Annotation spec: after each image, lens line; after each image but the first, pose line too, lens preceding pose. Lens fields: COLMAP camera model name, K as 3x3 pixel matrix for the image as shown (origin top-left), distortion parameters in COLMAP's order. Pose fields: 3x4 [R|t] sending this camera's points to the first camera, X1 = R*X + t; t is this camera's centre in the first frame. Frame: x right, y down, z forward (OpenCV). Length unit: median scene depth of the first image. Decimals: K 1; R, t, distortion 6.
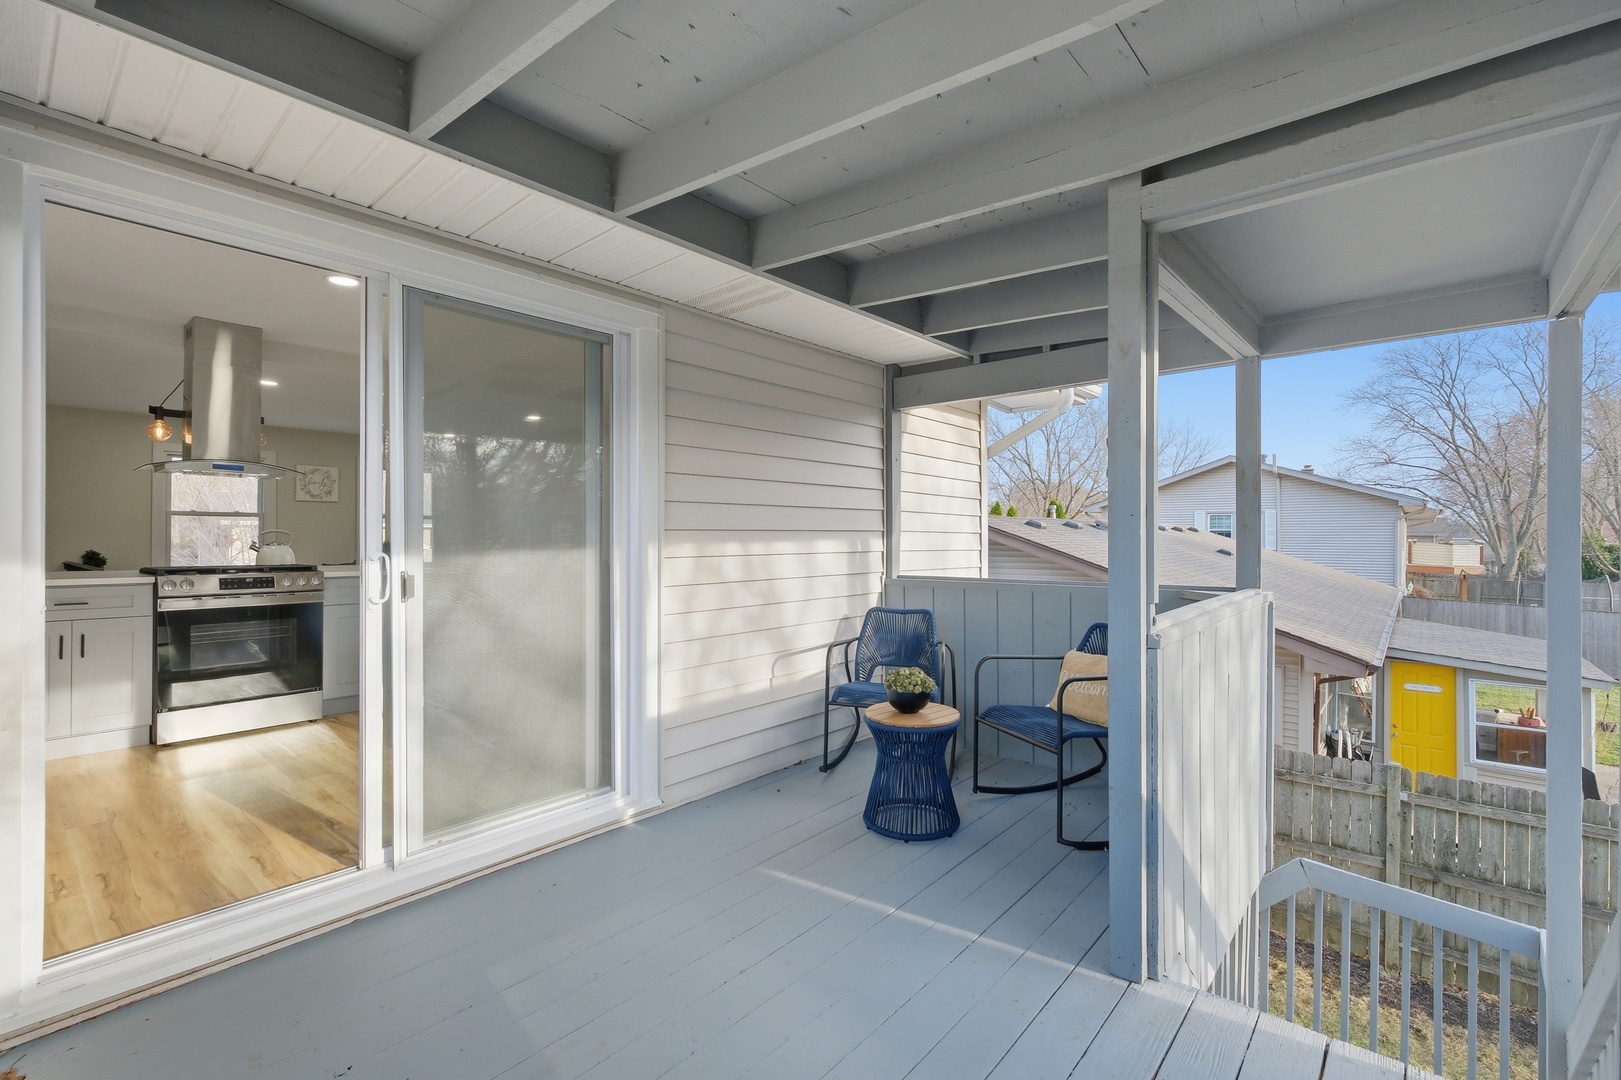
lens RADIAL K [[745.0, 0, 810.5], [0, 745.0, 540.0], [0, 0, 1]] dist [-0.000764, -0.000091]
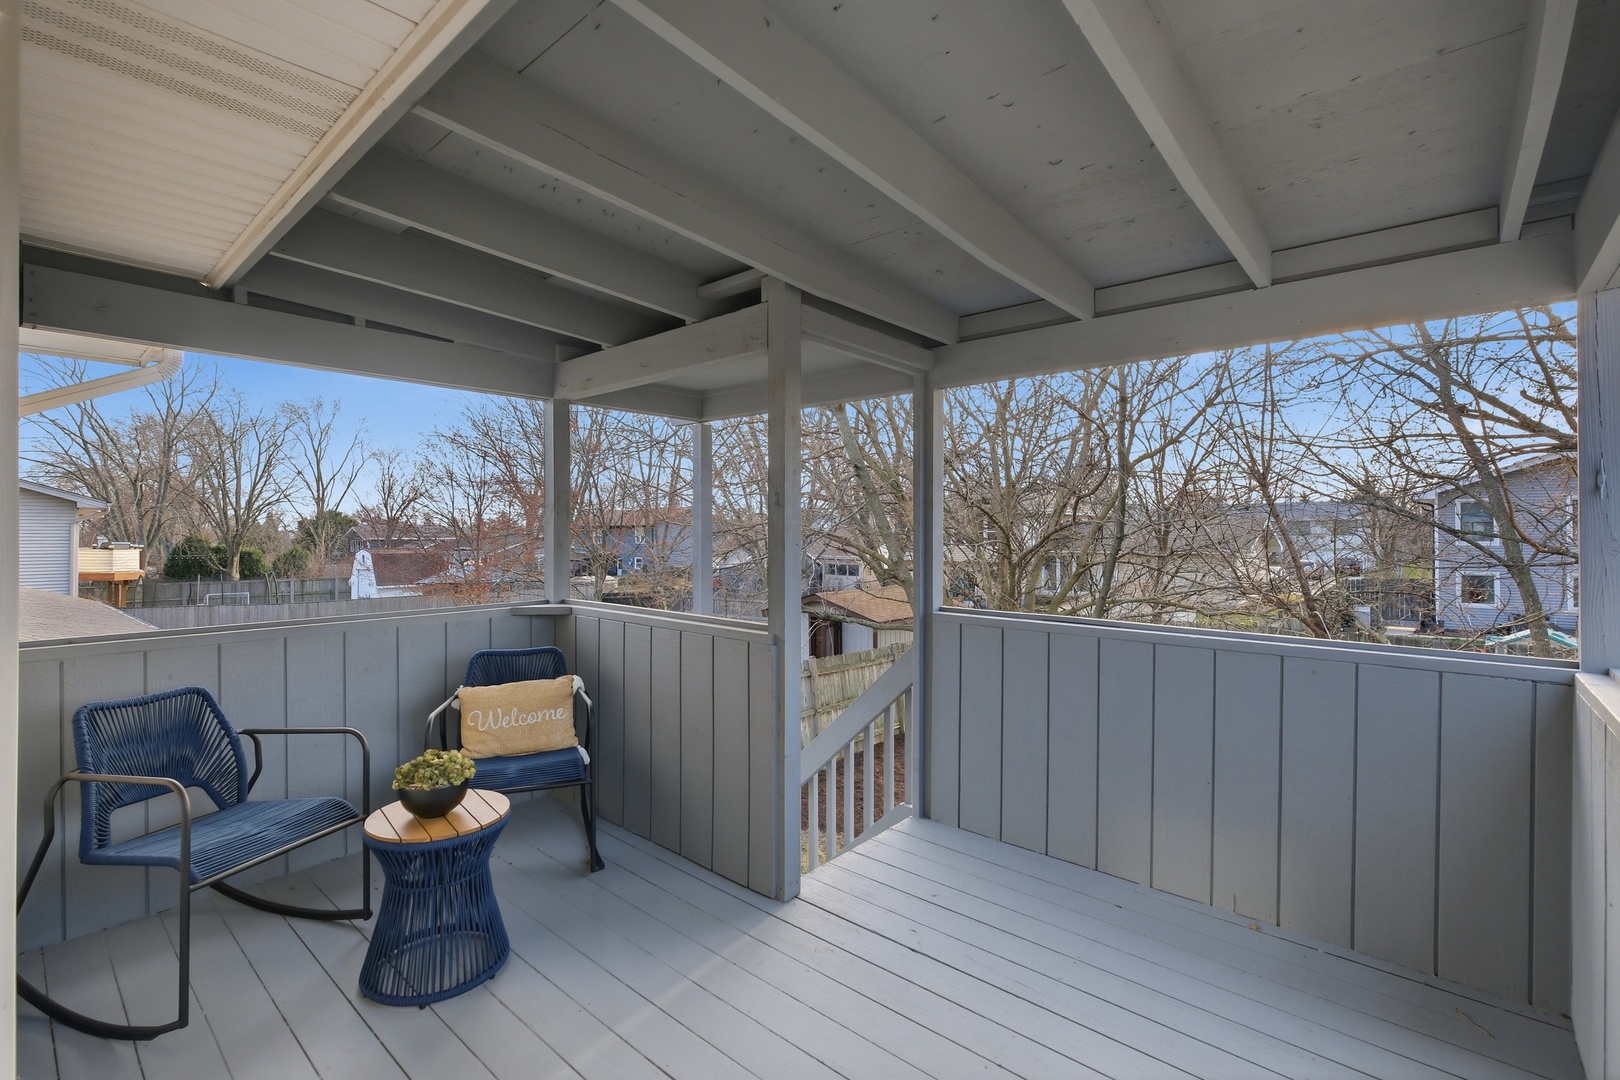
lens RADIAL K [[727.6, 0, 810.0], [0, 727.6, 540.0], [0, 0, 1]] dist [0.080529, -0.000009]
pose [[0.032924, -0.003749, 0.999451, -0.169561], [0.005046, 0.999981, 0.003585, -0.008508], [-0.999445, 0.004925, 0.032942, 0.176154]]
